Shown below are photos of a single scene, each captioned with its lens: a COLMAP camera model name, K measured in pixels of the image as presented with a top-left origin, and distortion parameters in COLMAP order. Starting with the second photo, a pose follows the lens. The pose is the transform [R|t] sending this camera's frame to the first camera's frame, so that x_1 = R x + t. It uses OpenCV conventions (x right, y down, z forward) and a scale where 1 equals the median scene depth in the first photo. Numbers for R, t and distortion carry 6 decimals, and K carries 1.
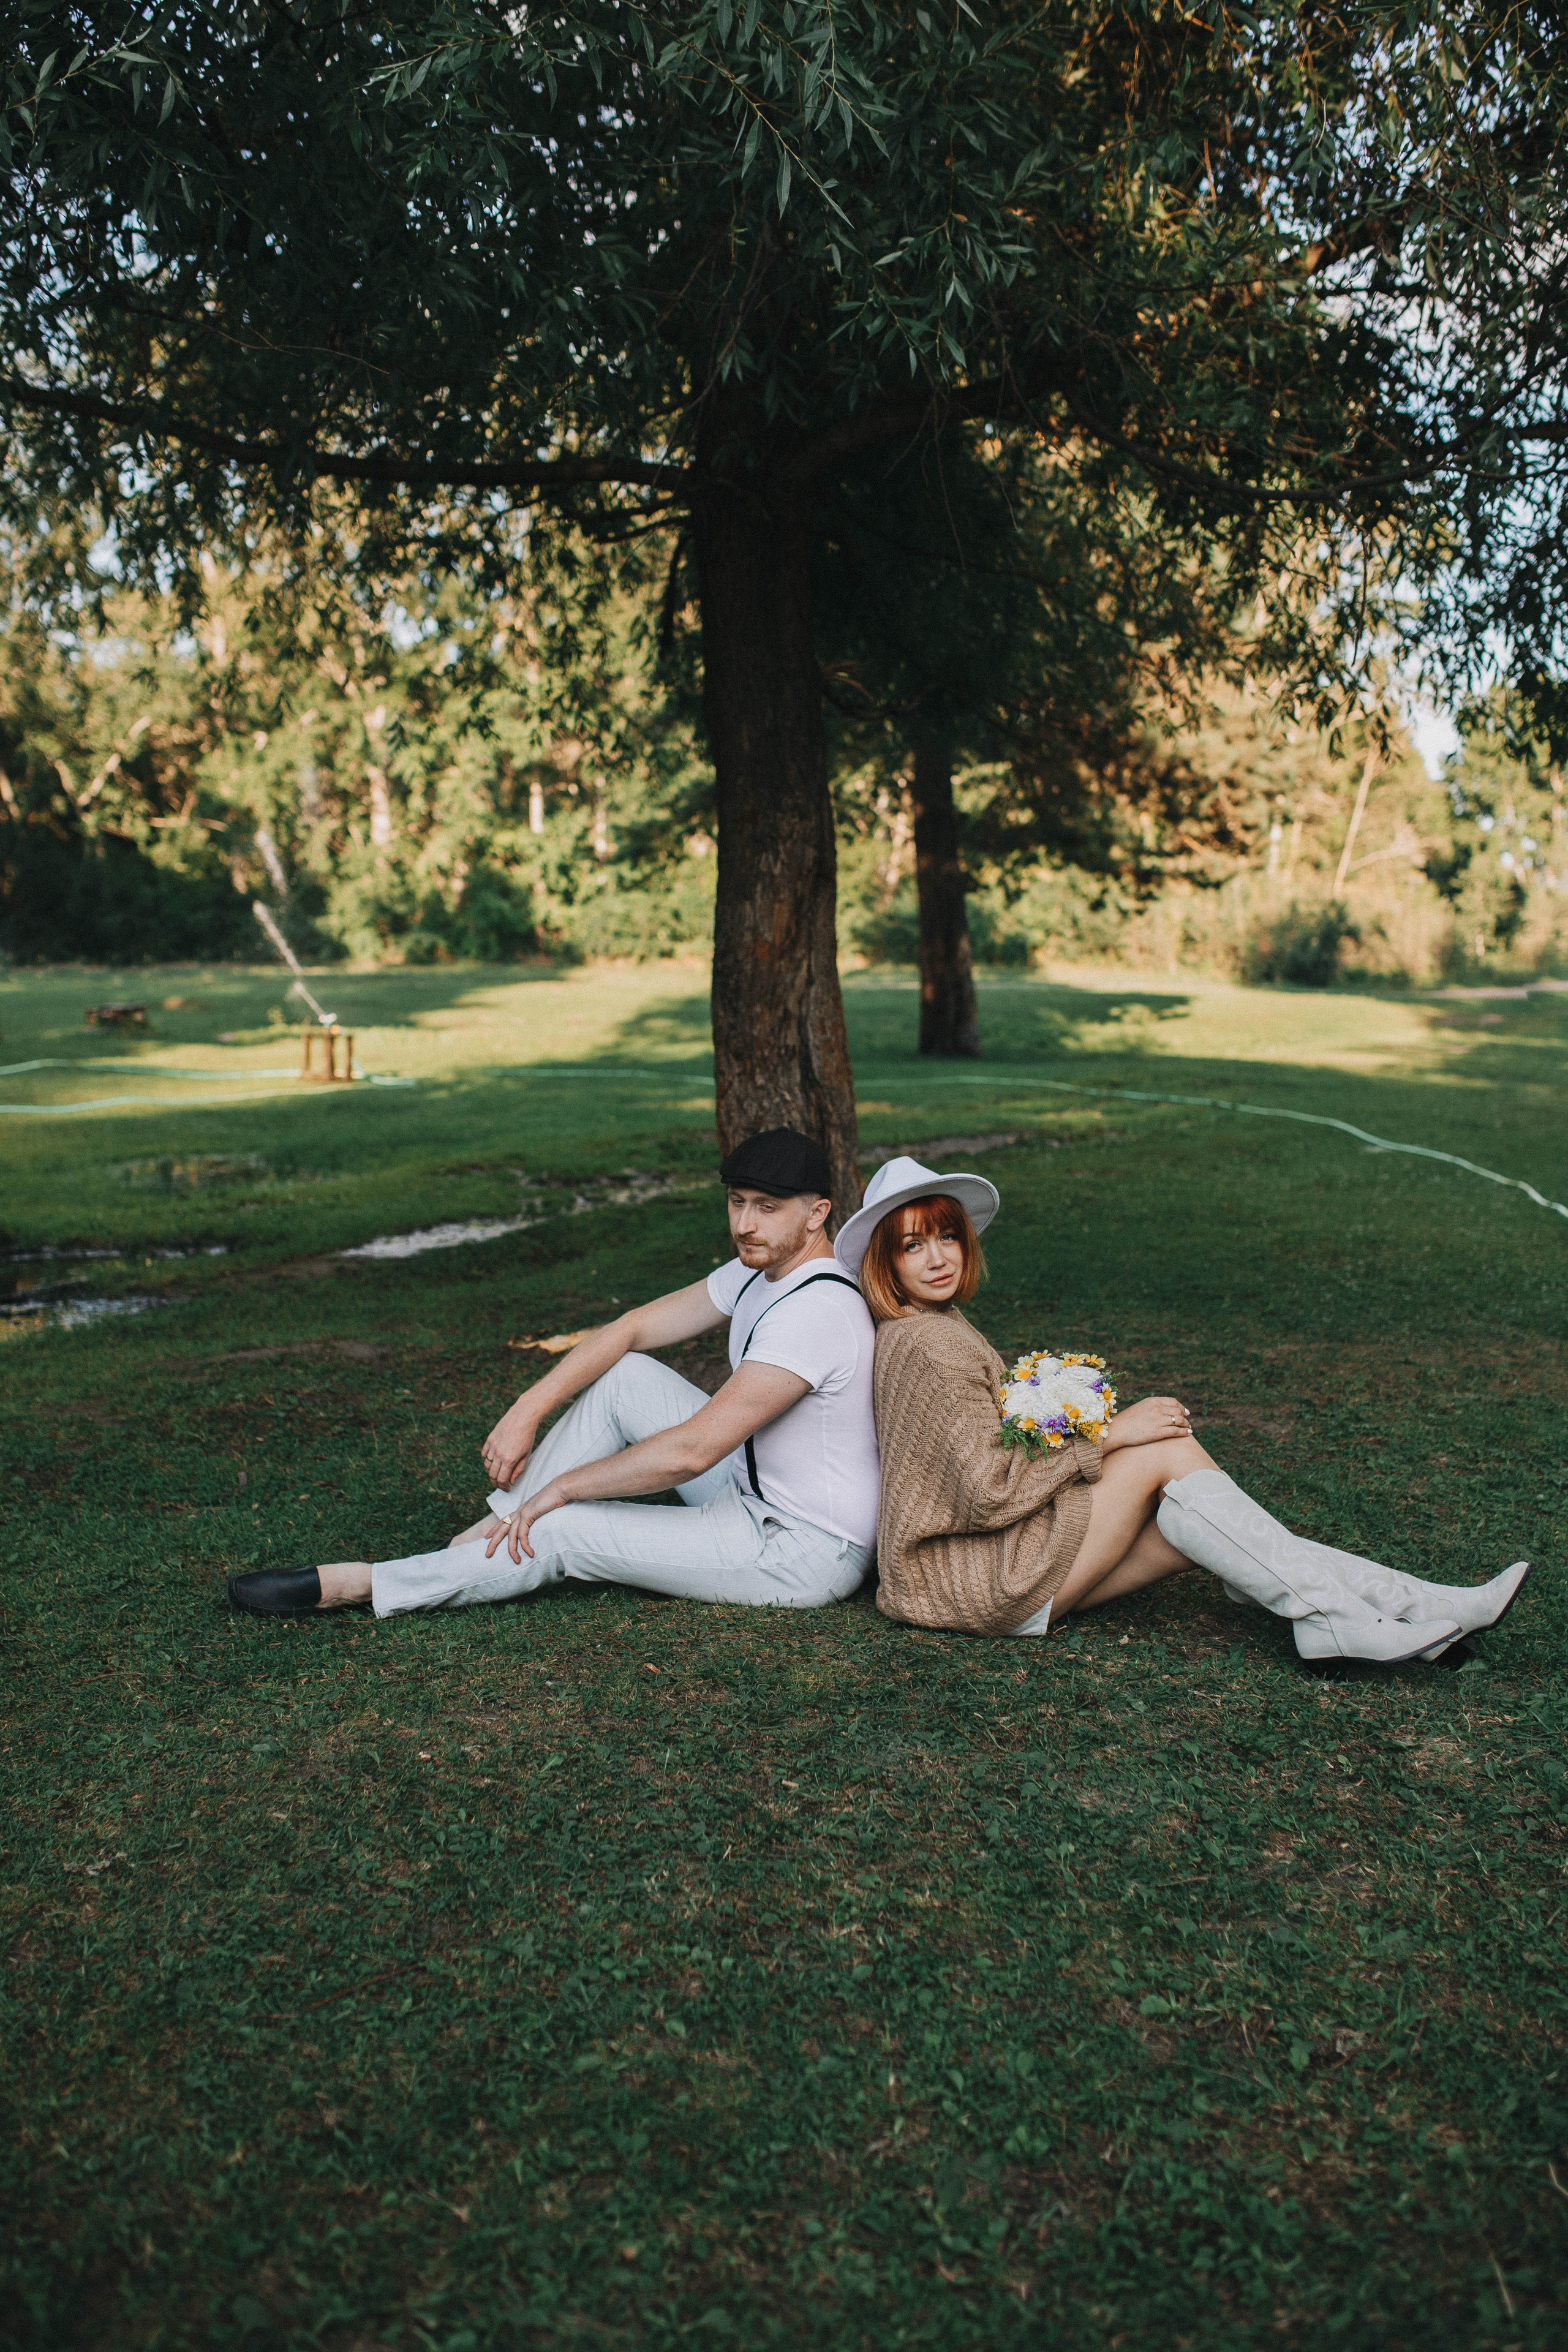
lens RADIAL K [[2329.5, 0, 830.0], [0, 2329.5, 1131.5], [0, 0, 1]] dist [-0.070015, 0.105618]
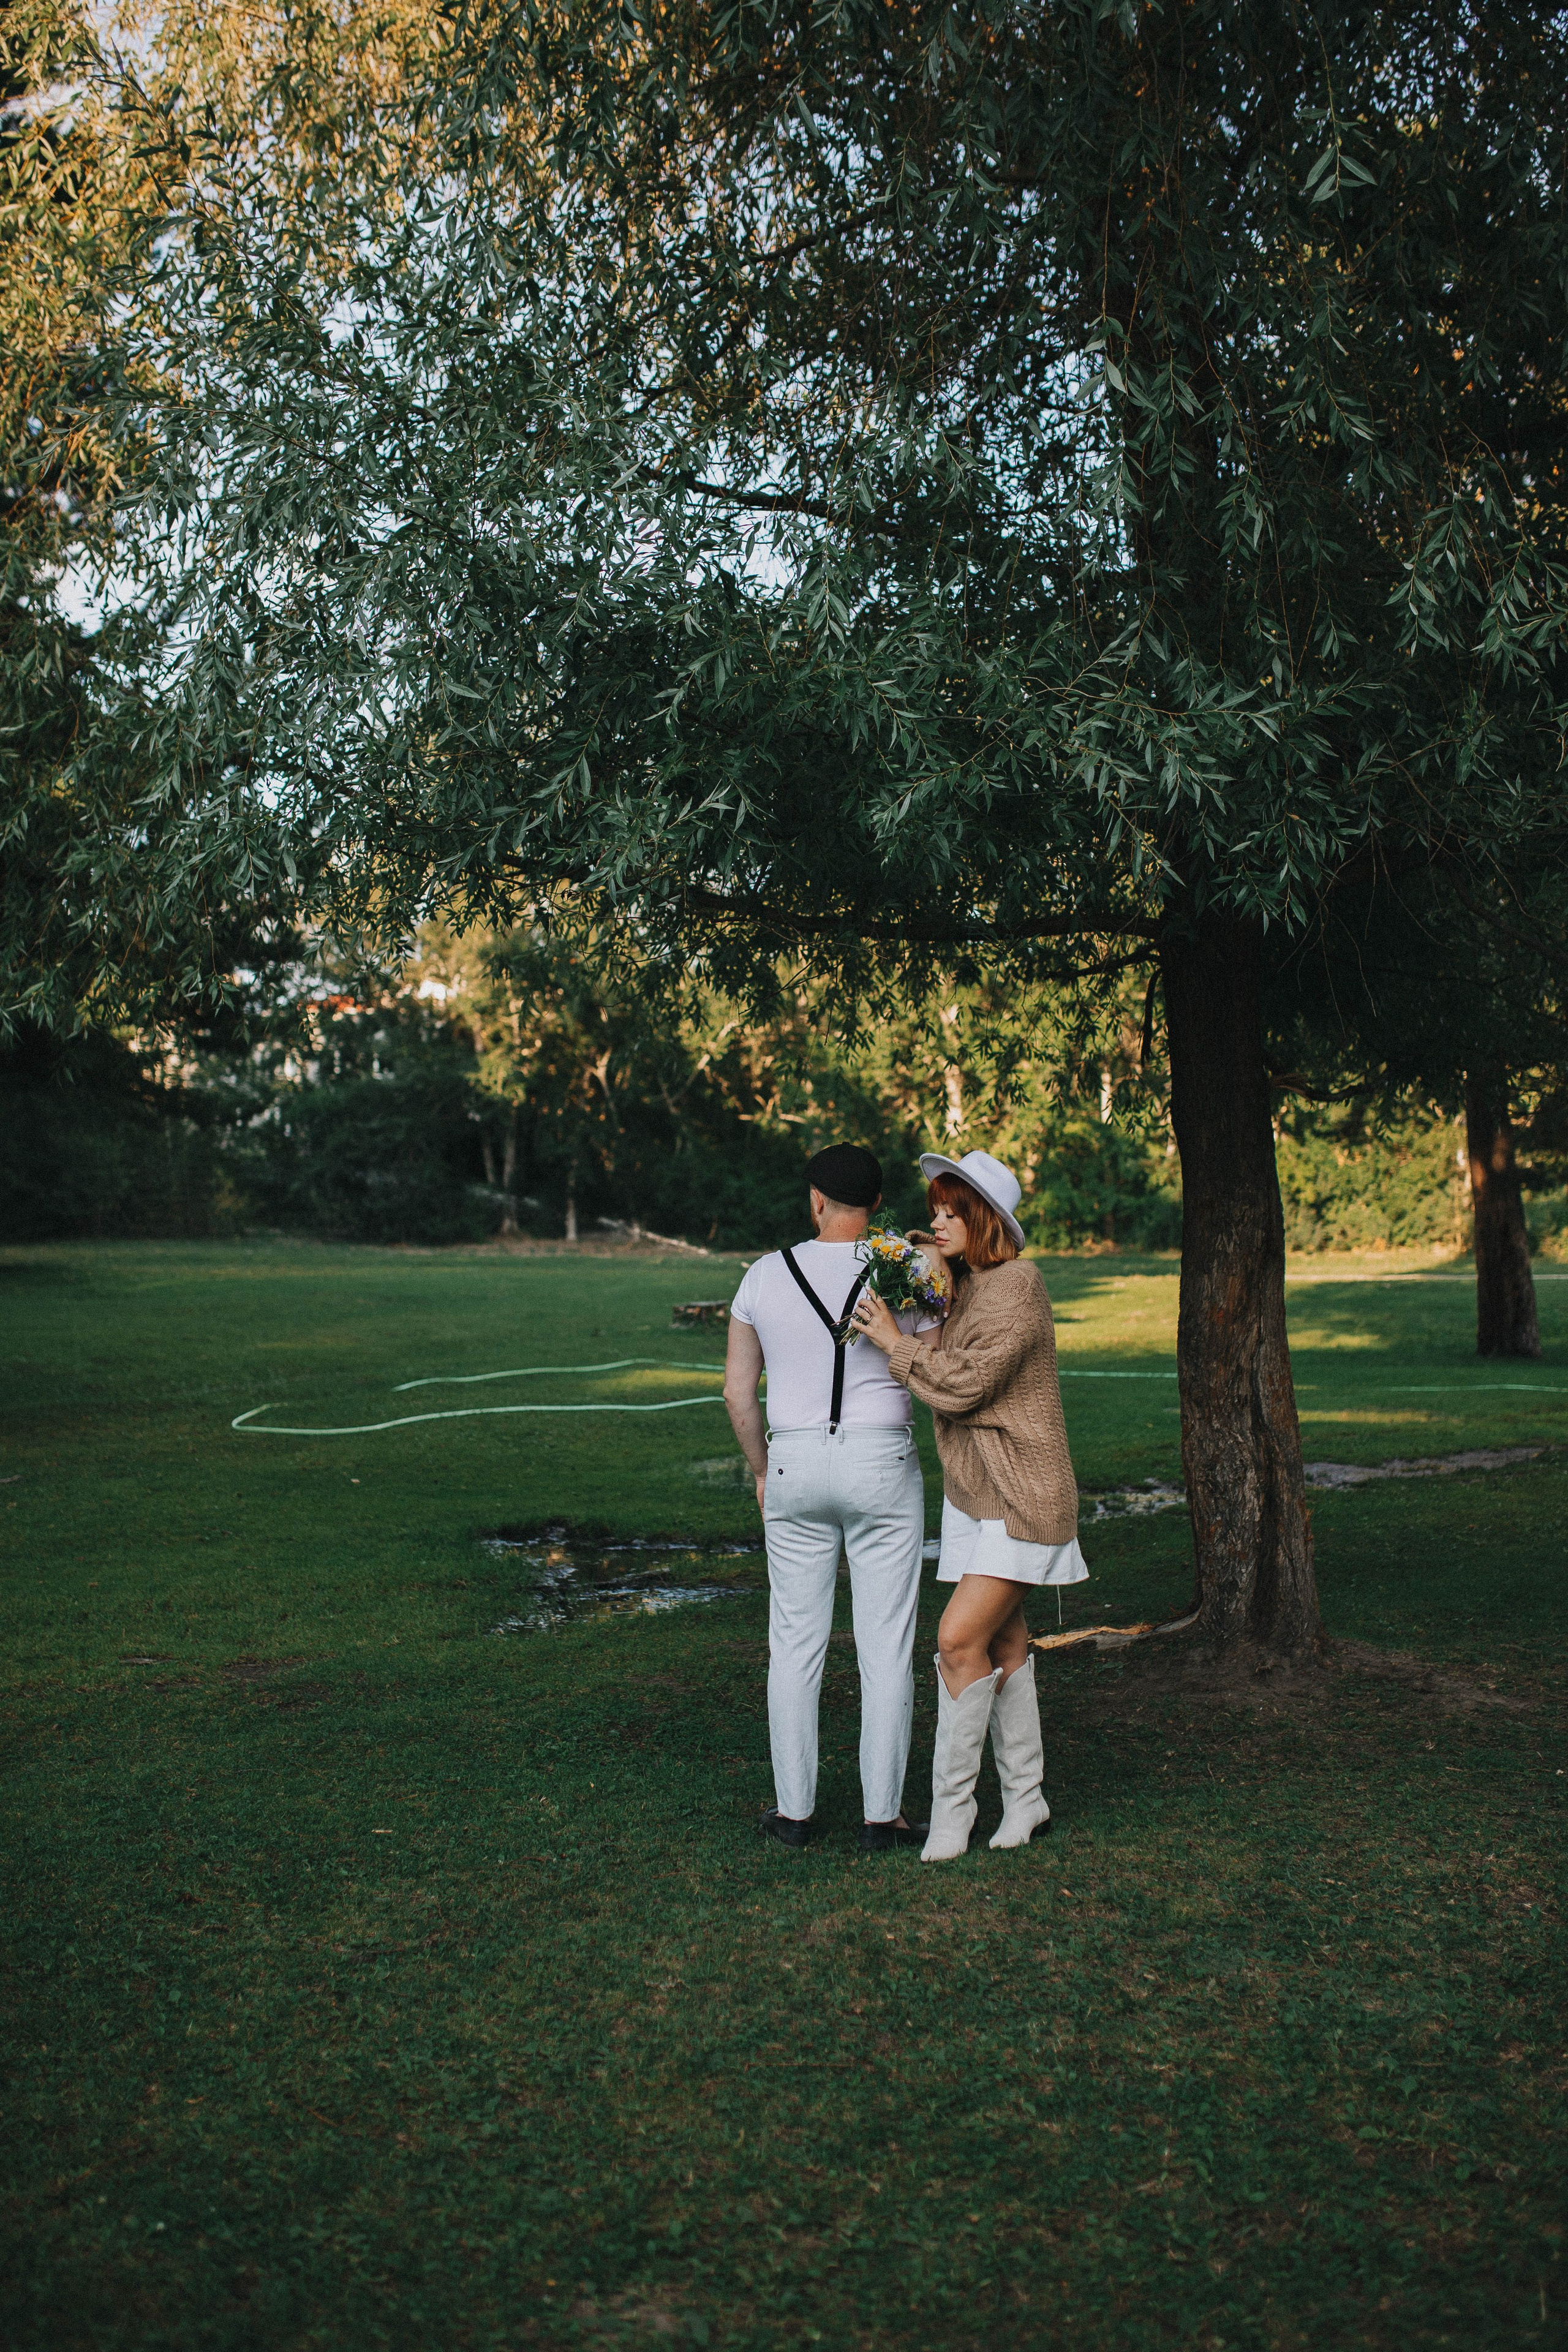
lens RADIAL K [[2329.5, 0, 830.0], [0, 2329.5, 1131.5], [0, 0, 1]] dist [-0.070015, 0.105618]
pose [[0.970462, -0.009813, -0.241054, 0.138845], [-0.019960, 0.992481, -0.120757, -0.048978], [0.240426, 0.122002, 0.962970, -0.443521]]
